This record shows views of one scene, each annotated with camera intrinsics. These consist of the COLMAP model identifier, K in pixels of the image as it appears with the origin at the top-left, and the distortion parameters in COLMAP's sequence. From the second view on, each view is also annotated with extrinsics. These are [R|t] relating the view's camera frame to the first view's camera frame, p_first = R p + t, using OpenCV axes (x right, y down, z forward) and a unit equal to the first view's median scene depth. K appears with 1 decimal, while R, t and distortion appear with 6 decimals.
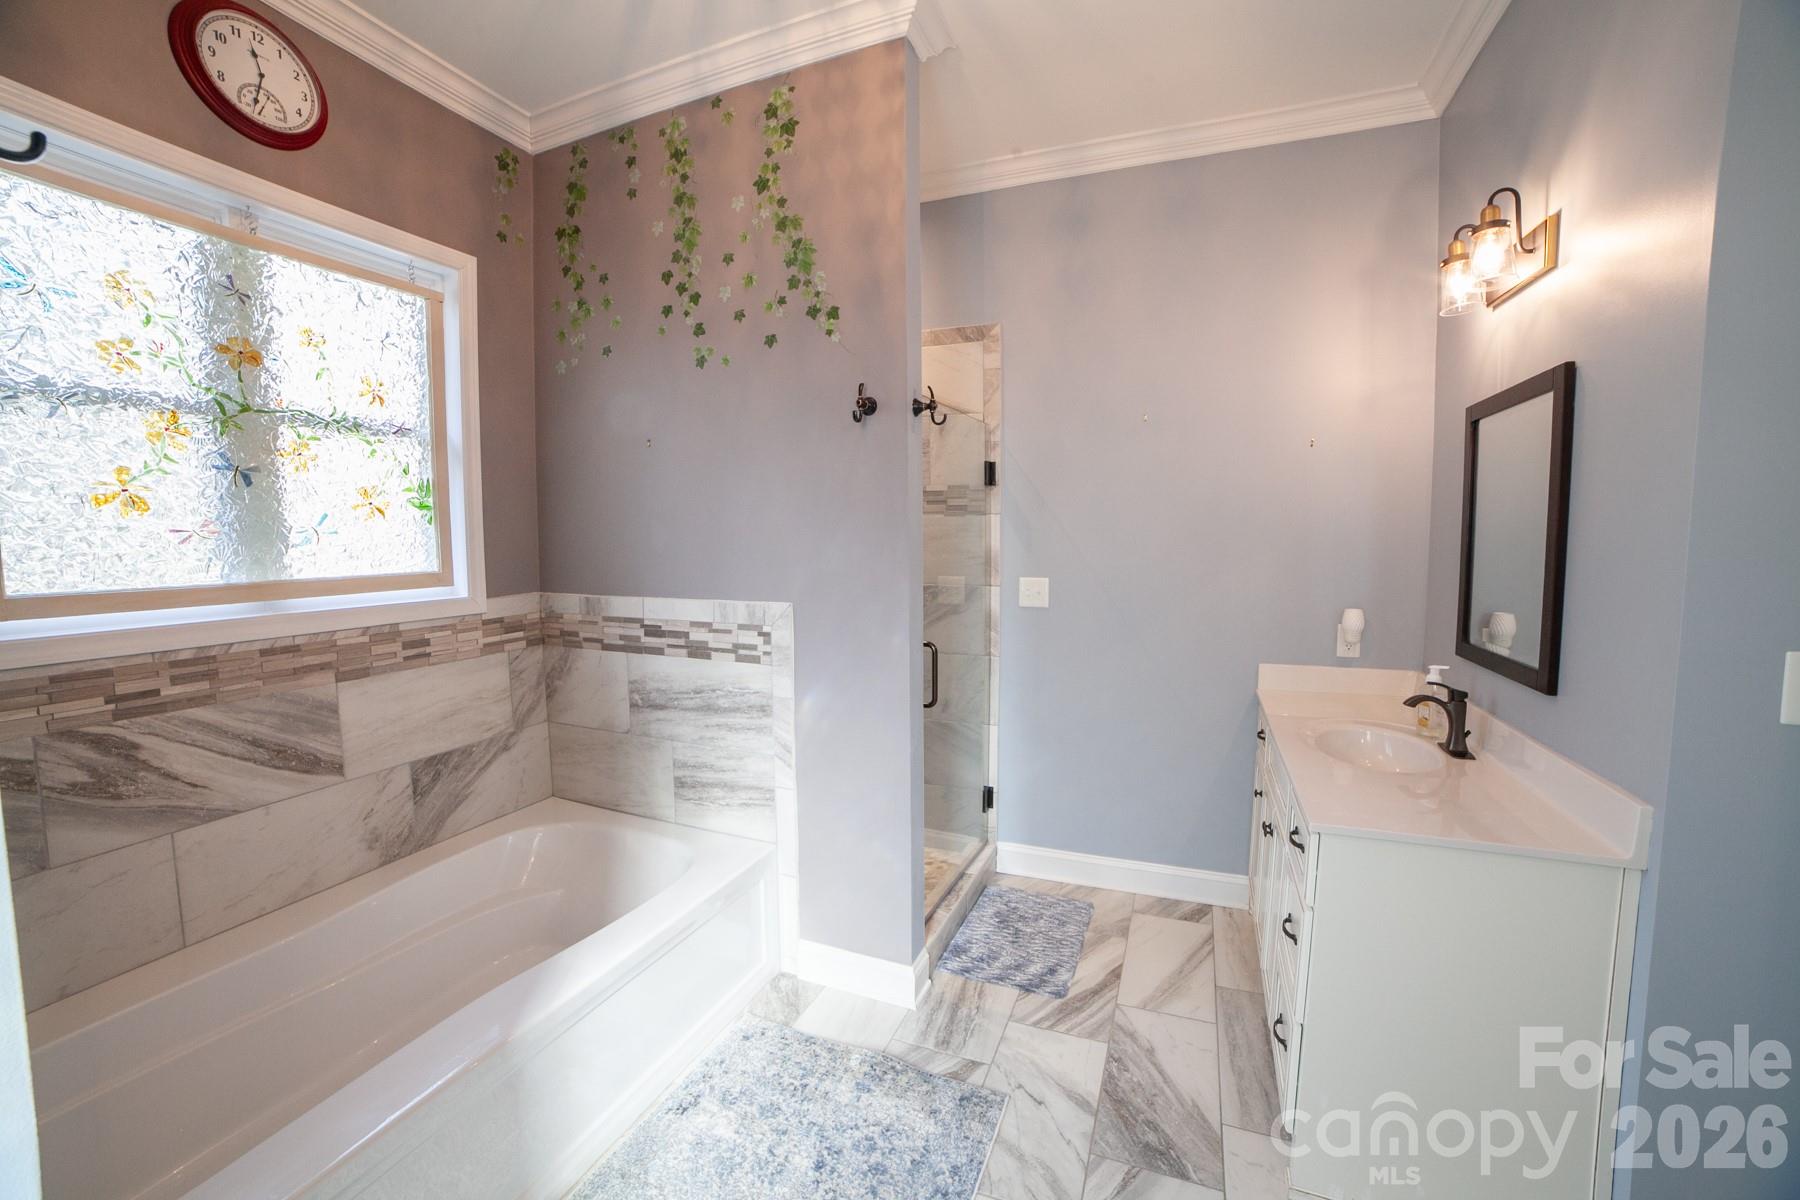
lens RADIAL K [[727.7, 0, 876.3], [0, 727.7, 579.4], [0, 0, 1]] dist [-0.107434, 0.041385]
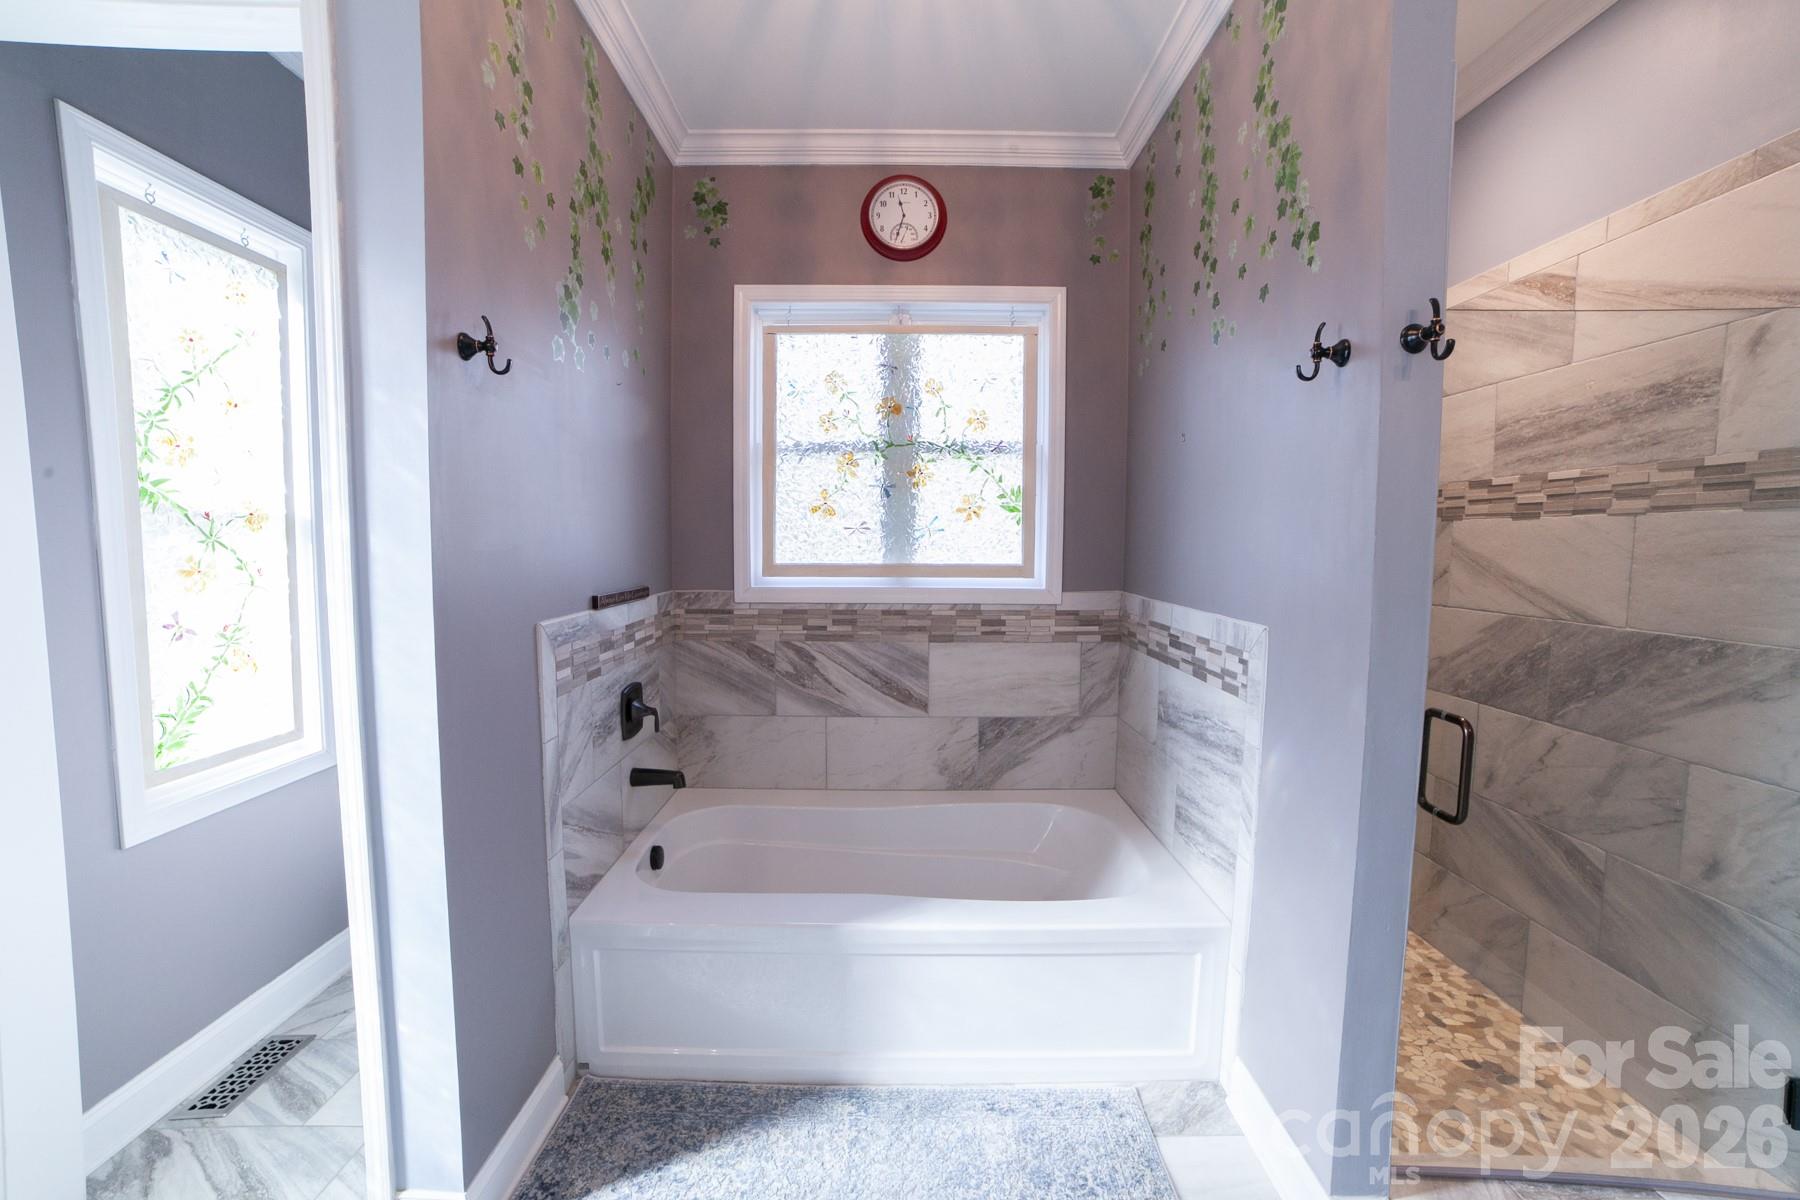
lens RADIAL K [[717.6, 0, 899.8], [0, 717.6, 581.5], [0, 0, 1]] dist [-0.095035, 0.041907]
pose [[0.400175, 0.065567, -0.914090, 0.417947], [-0.070106, 0.996705, 0.040802, -0.019205], [0.913754, 0.047755, 0.403453, 0.347175]]
